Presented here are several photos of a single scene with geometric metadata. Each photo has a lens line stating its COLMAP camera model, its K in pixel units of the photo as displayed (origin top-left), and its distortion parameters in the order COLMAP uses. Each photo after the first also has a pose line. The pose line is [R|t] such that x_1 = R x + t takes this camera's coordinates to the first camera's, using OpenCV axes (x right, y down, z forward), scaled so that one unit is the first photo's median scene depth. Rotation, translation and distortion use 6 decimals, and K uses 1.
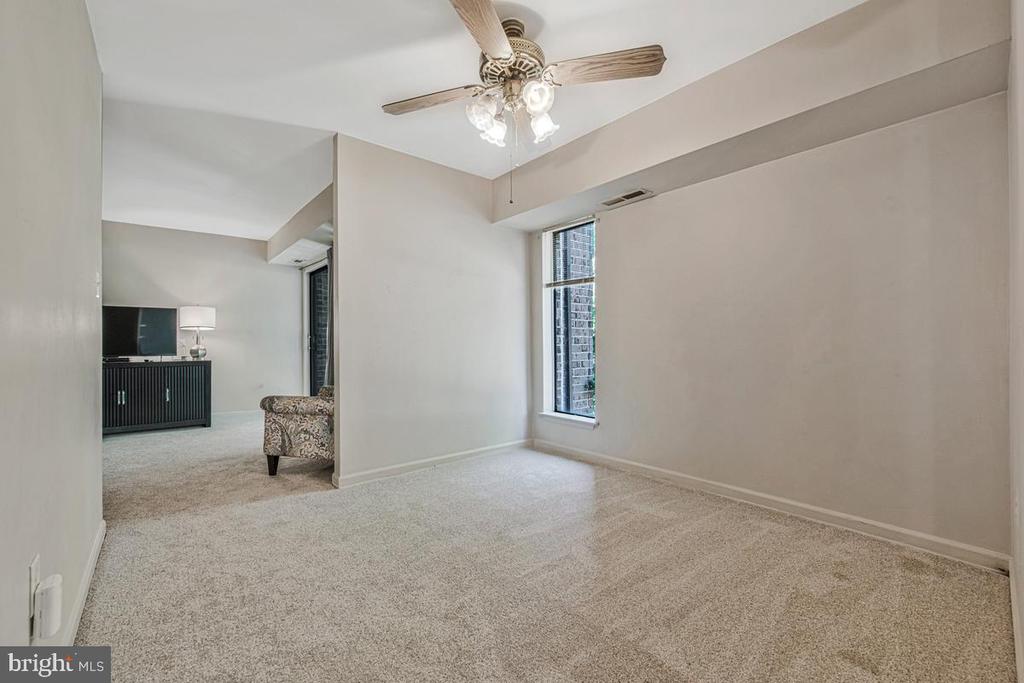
lens RADIAL K [[424.7, 0, 512.0], [0, 424.7, 341.5], [0, 0, 1]] dist [-0.000987, -0.000167]
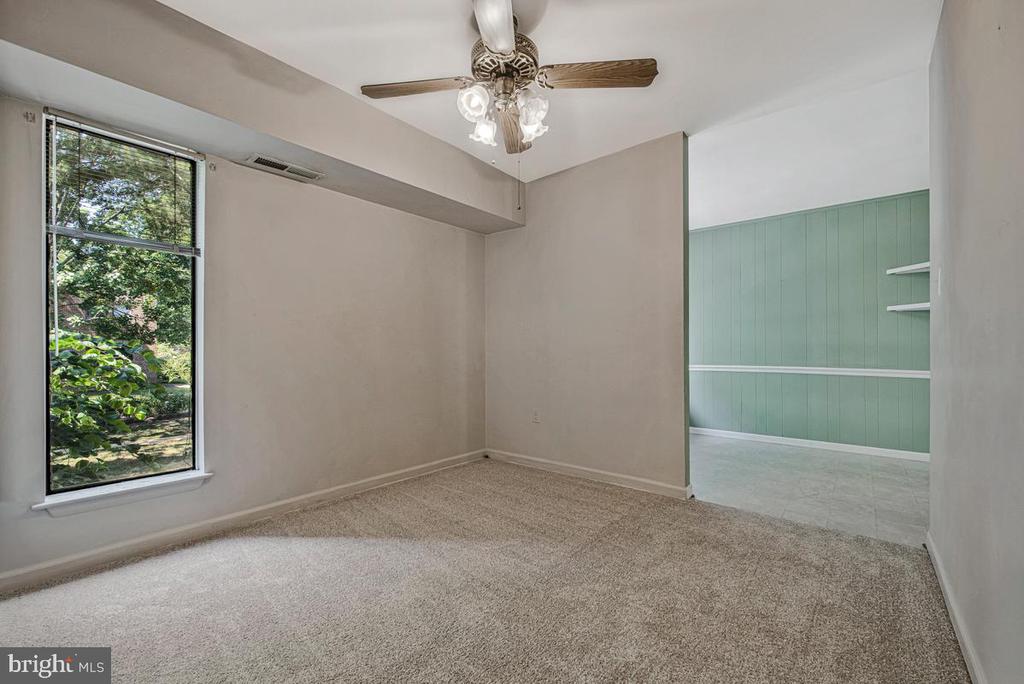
lens RADIAL K [[424.7, 0, 512.0], [0, 424.7, 342.0], [0, 0, 1]] dist [-0.000987, -0.000167]
pose [[-0.155442, 0.026207, 0.987497, -0.684723], [0.008855, 0.999645, -0.025136, 0.013348], [-0.987805, 0.004837, -0.155619, 0.837925]]
